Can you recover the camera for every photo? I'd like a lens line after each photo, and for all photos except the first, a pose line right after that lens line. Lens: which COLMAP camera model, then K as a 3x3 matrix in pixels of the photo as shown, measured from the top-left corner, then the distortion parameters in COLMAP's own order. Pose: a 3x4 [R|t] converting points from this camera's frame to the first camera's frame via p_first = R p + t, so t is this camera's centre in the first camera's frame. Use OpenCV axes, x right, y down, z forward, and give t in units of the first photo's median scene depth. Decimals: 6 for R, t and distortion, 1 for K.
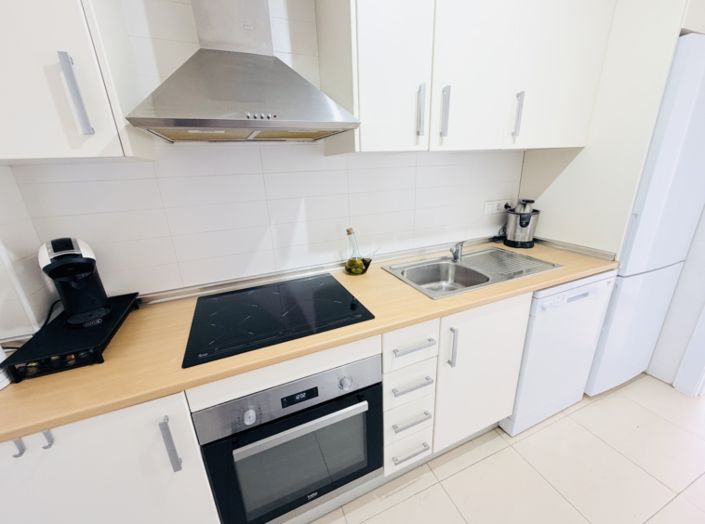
lens RADIAL K [[281.6, 0, 352.5], [0, 281.6, 262.0], [0, 0, 1]] dist [0.001486, 0.000029]
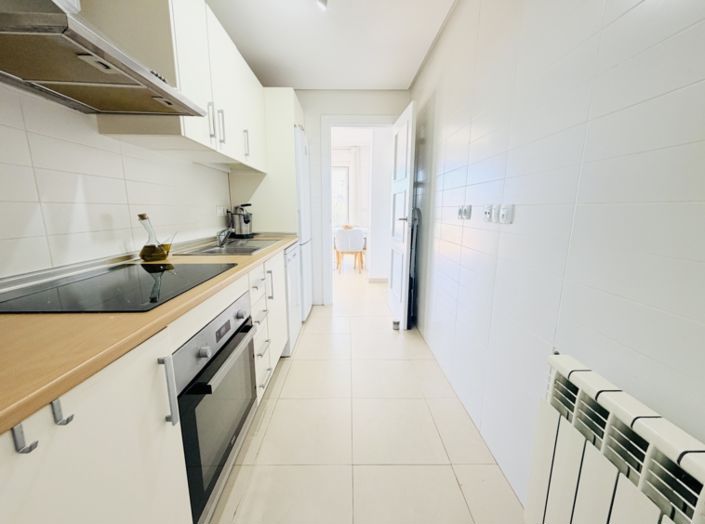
lens RADIAL K [[281.6, 0, 352.5], [0, 281.6, 262.0], [0, 0, 1]] dist [0.001486, 0.000029]
pose [[0.368459, -0.129934, 0.920519, -0.659004], [0.277886, 0.960306, 0.024320, 0.219366], [-0.887140, 0.246838, 0.389941, 0.018193]]
